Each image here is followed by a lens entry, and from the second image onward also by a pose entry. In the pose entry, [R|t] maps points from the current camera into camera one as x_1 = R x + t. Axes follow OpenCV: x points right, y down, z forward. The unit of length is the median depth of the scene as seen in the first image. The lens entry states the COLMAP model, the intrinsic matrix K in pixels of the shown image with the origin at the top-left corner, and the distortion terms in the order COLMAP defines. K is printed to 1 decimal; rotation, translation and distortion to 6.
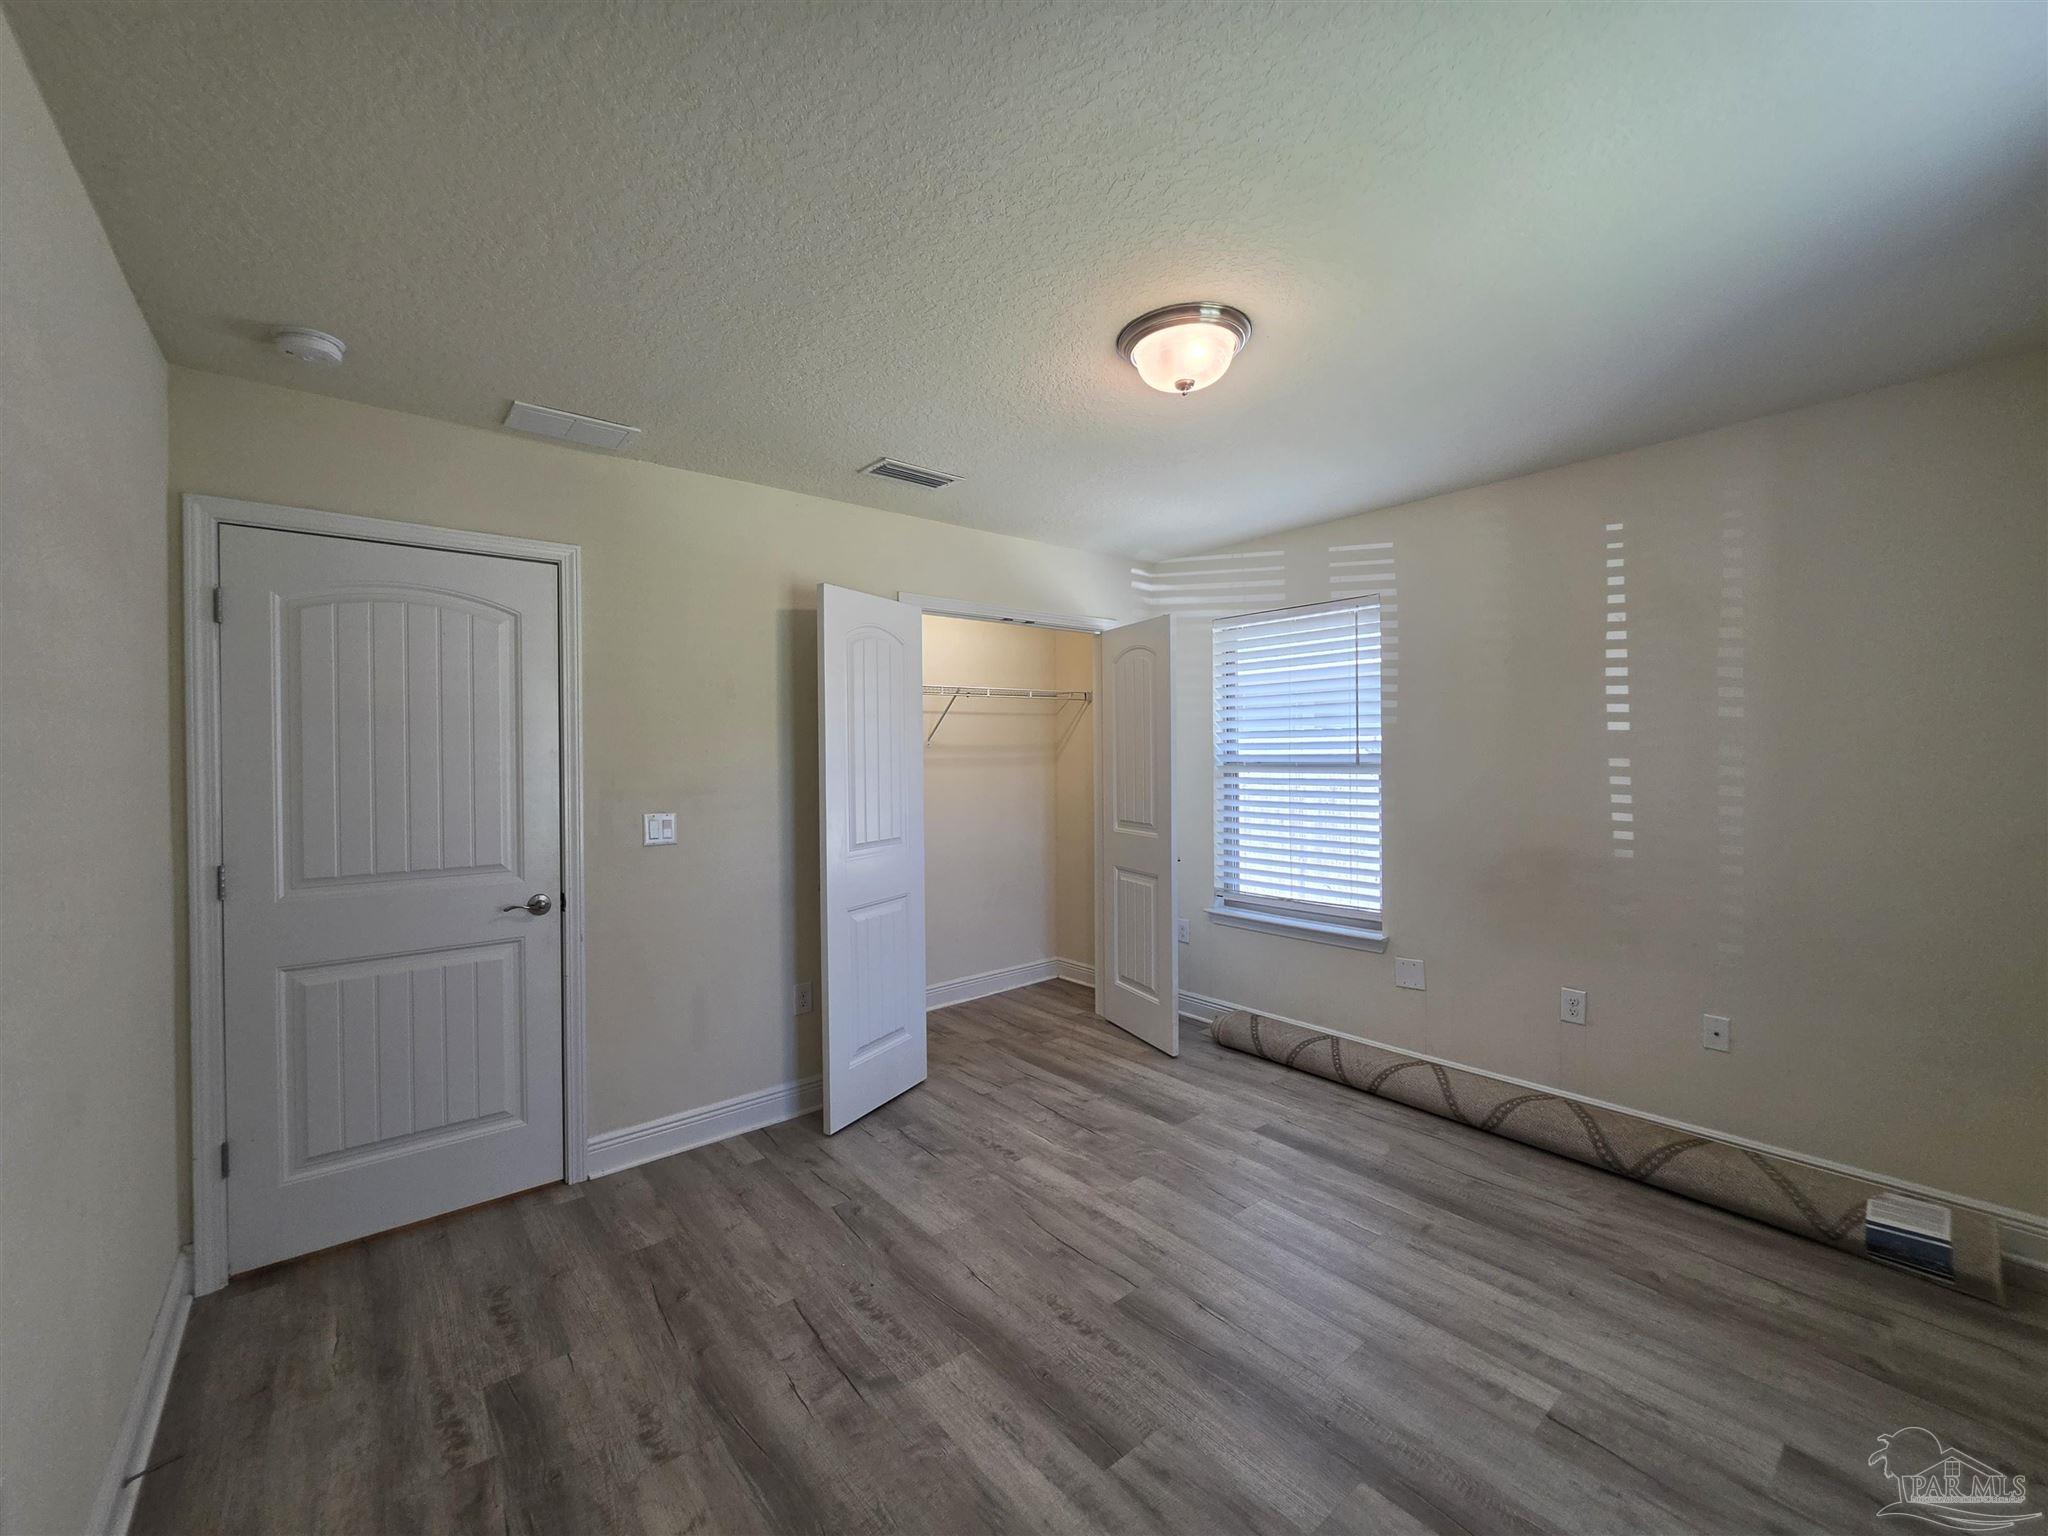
lens RADIAL K [[828.6, 0, 1014.9], [0, 828.6, 760.3], [0, 0, 1]] dist [-0.002958, 0.000152]
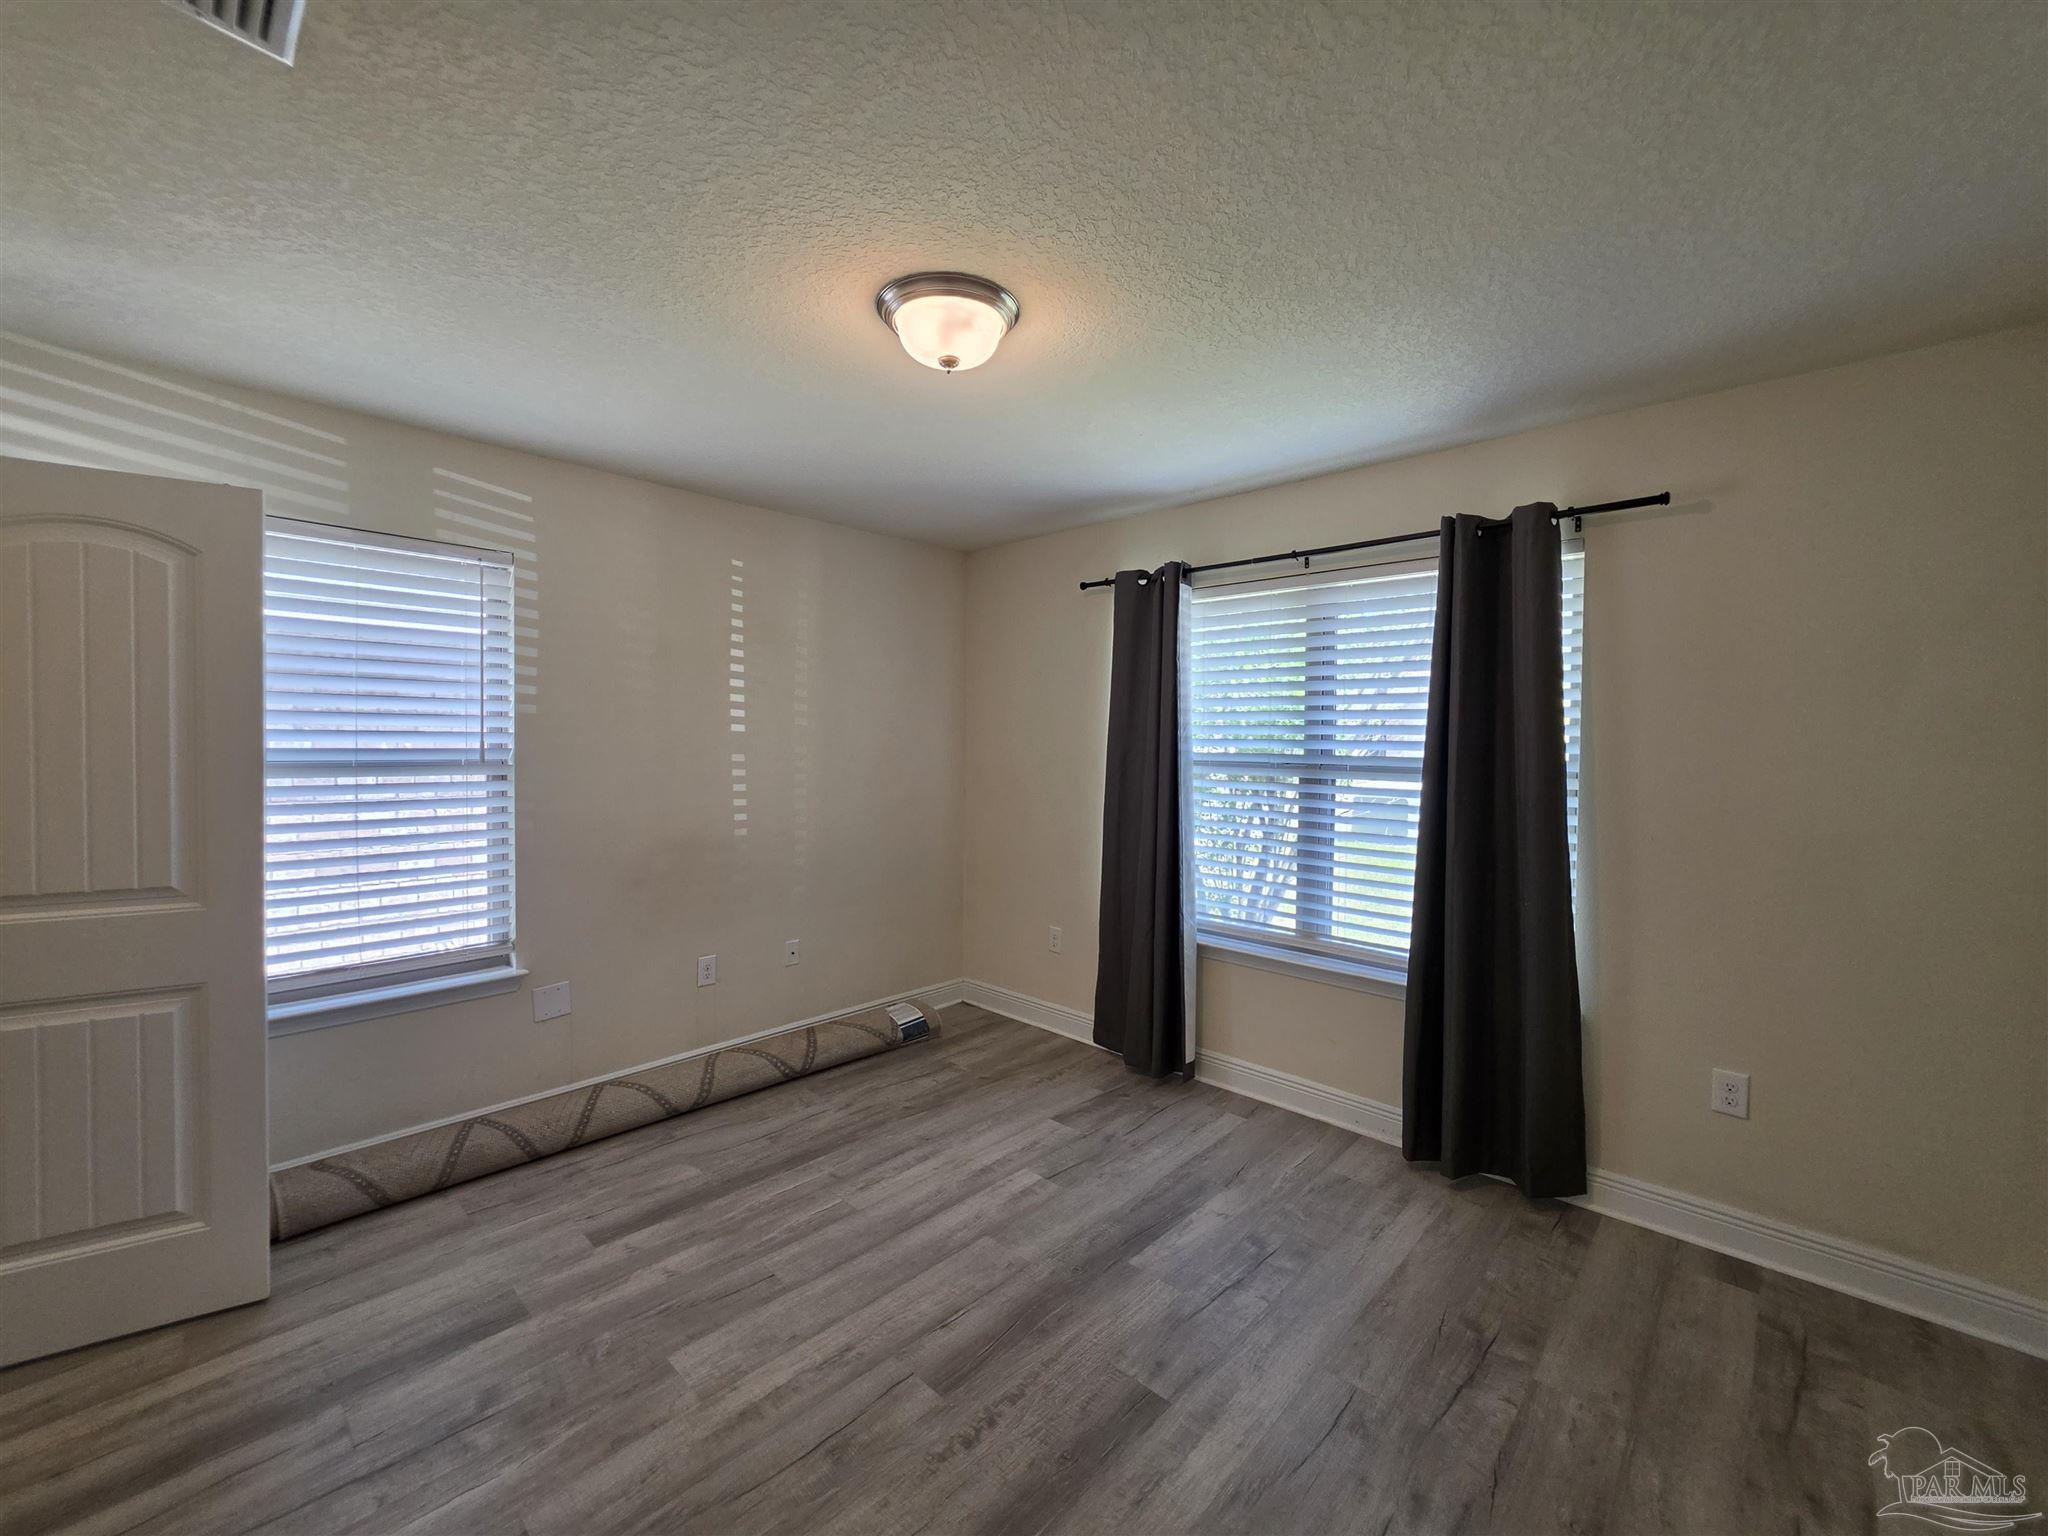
lens RADIAL K [[828.6, 0, 1014.9], [0, 828.6, 760.3], [0, 0, 1]] dist [-0.002958, 0.000152]
pose [[-0.120655, -0.014062, 0.992595, -0.531380], [-0.003110, 0.999900, 0.013787, -0.011749], [-0.992690, -0.001423, -0.120687, 0.745252]]
